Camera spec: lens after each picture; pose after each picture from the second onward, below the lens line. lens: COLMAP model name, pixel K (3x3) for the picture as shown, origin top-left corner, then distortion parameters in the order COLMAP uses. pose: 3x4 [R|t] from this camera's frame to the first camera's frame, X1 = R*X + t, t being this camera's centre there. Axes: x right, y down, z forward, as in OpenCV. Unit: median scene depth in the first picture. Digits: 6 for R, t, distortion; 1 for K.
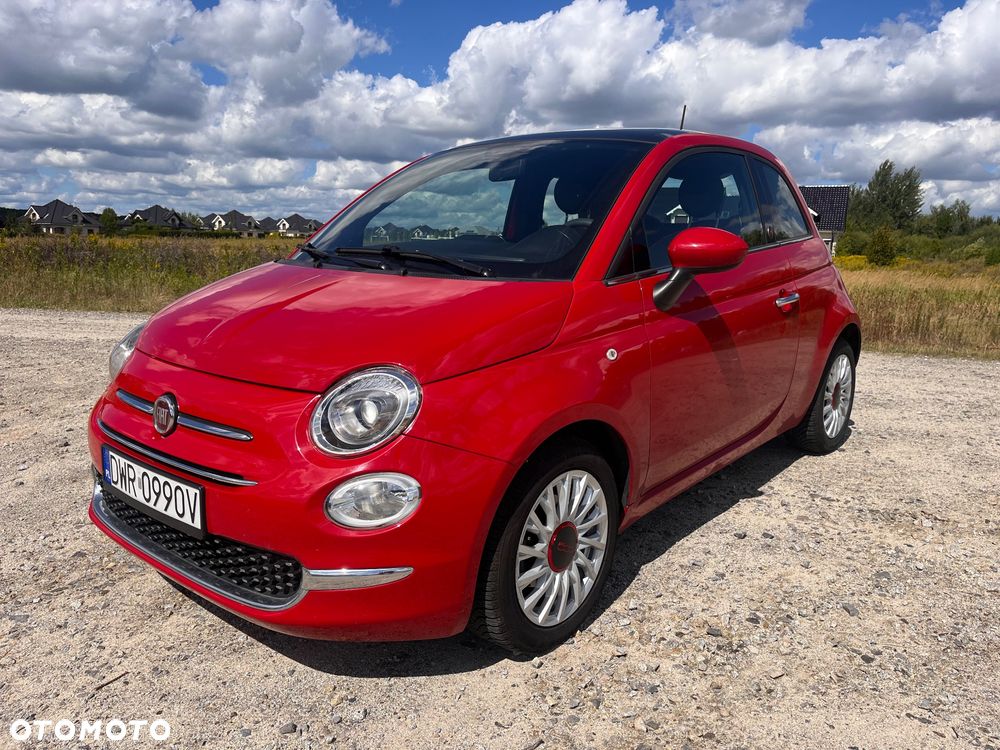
lens RADIAL K [[763.7, 0, 507.9], [0, 763.7, 364.5], [0, 0, 1]] dist [0.071705, -0.087432]
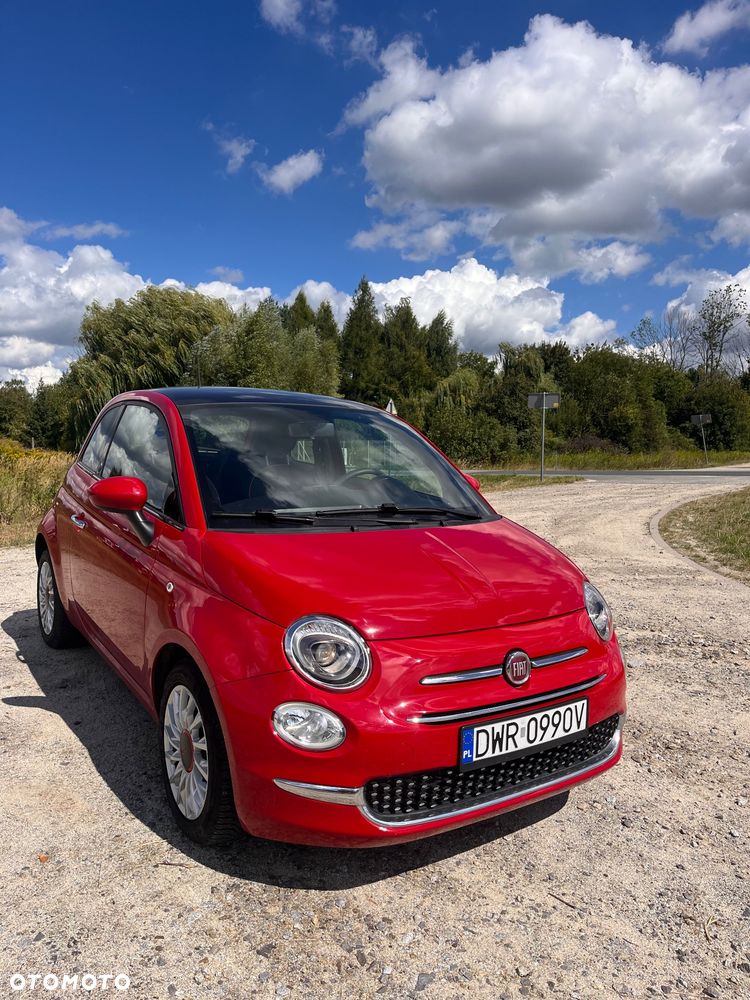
lens RADIAL K [[763.7, 0, 380.4], [0, 763.7, 505.4], [0, 0, 1]] dist [0.071705, -0.087432]
pose [[0.270689, -0.108252, 0.956561, -1.492568], [0.145469, 0.986847, 0.070515, -0.271717], [-0.951613, 0.120062, 0.282876, 0.787900]]
